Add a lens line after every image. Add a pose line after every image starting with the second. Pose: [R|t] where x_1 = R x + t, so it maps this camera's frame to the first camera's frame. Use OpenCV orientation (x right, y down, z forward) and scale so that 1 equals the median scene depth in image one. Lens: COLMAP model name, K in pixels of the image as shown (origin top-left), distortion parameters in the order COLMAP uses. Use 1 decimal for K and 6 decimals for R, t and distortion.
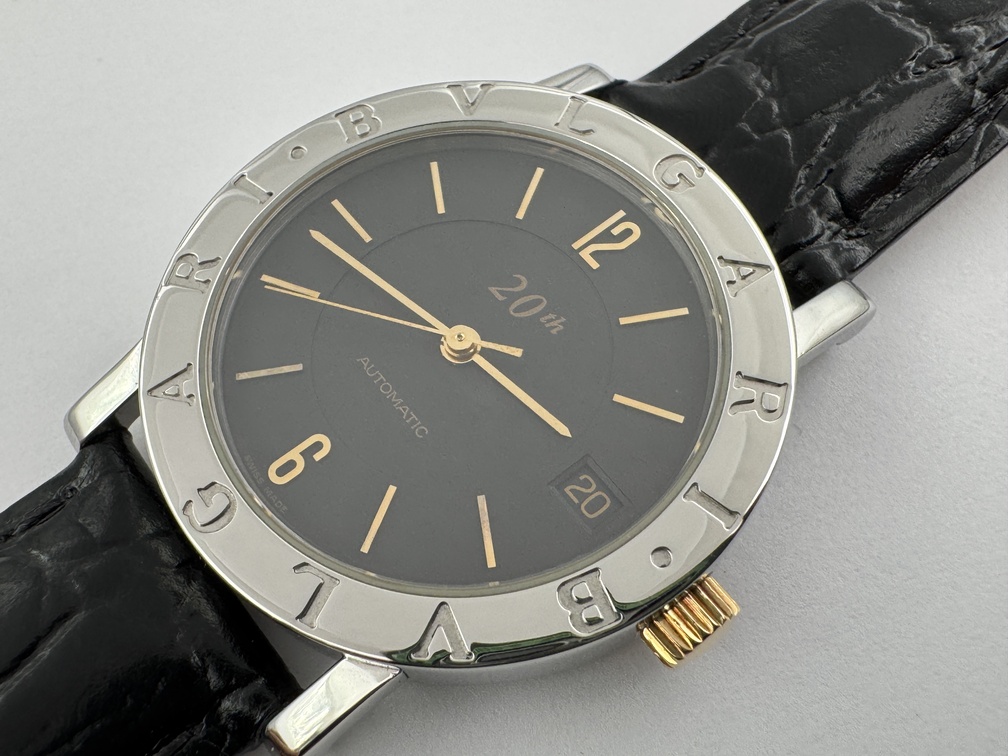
lens RADIAL K [[997.2, 0, 447.0], [0, 997.2, 381.4], [0, 0, 1]] dist [-0.005998, -0.016790]
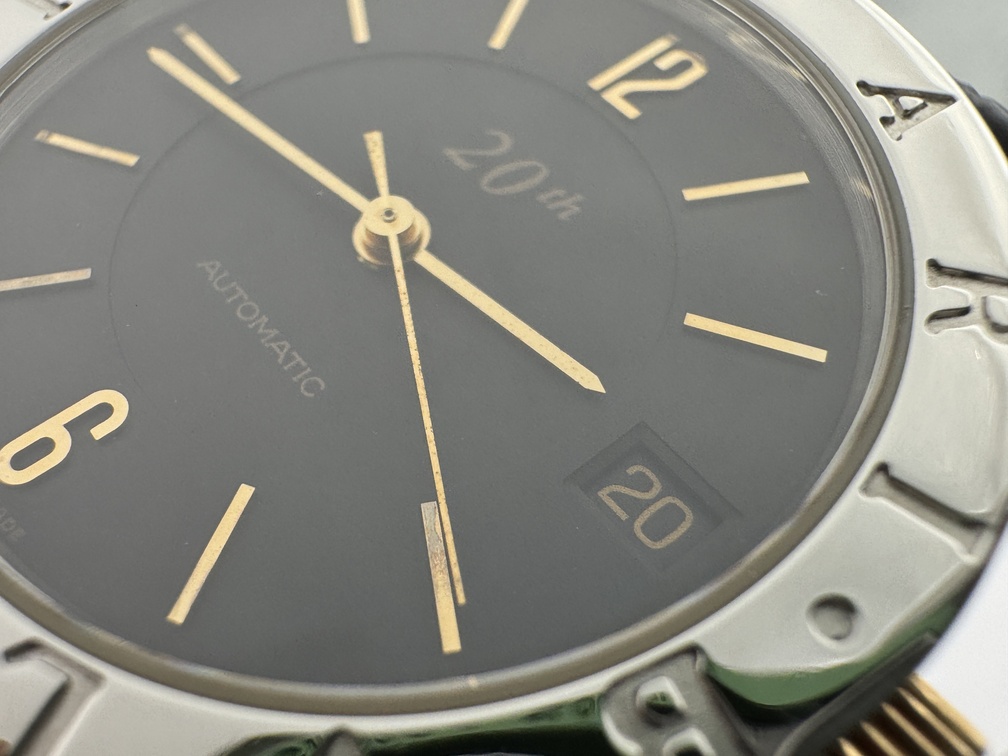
lens RADIAL K [[997.2, 0, 447.0], [0, 997.2, 381.4], [0, 0, 1]] dist [-0.005998, -0.016790]
pose [[0.998639, 0.007086, 0.051678, 0.016713], [-0.000111, 0.991017, -0.133734, 0.115681], [-0.052162, 0.133547, 0.989669, 0.492514]]
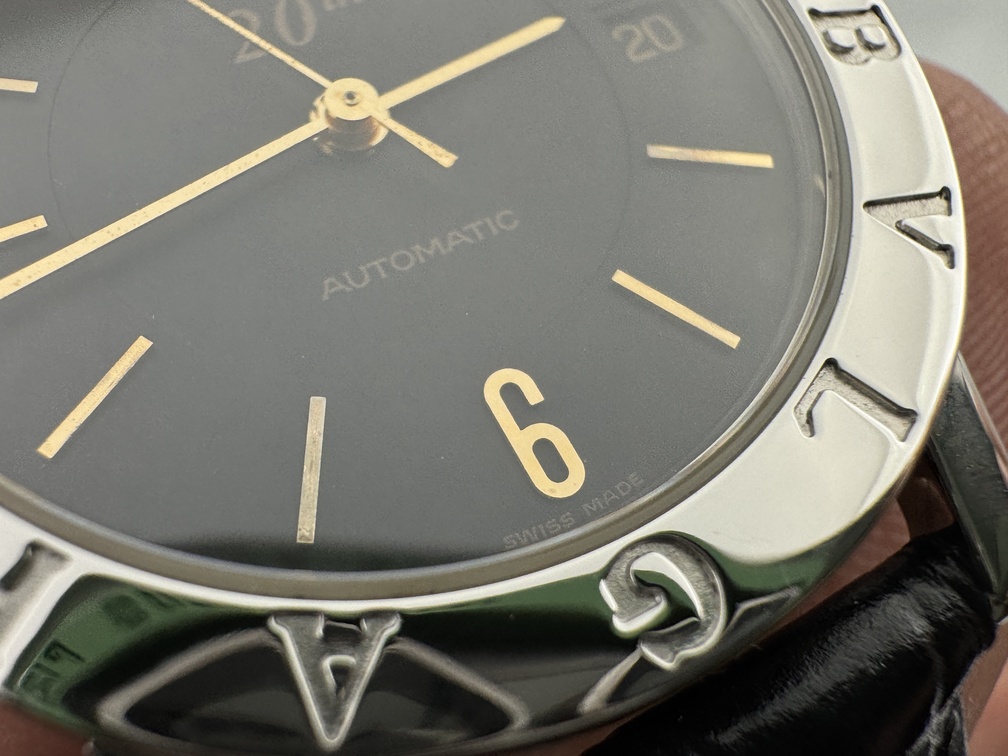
lens RADIAL K [[997.2, 0, 447.0], [0, 997.2, 381.4], [0, 0, 1]] dist [-0.005998, -0.016790]
pose [[0.143292, -0.837353, 0.527549, -0.378849], [0.840936, 0.384071, 0.381203, -0.143896], [-0.521817, 0.389012, 0.759195, 0.647914]]
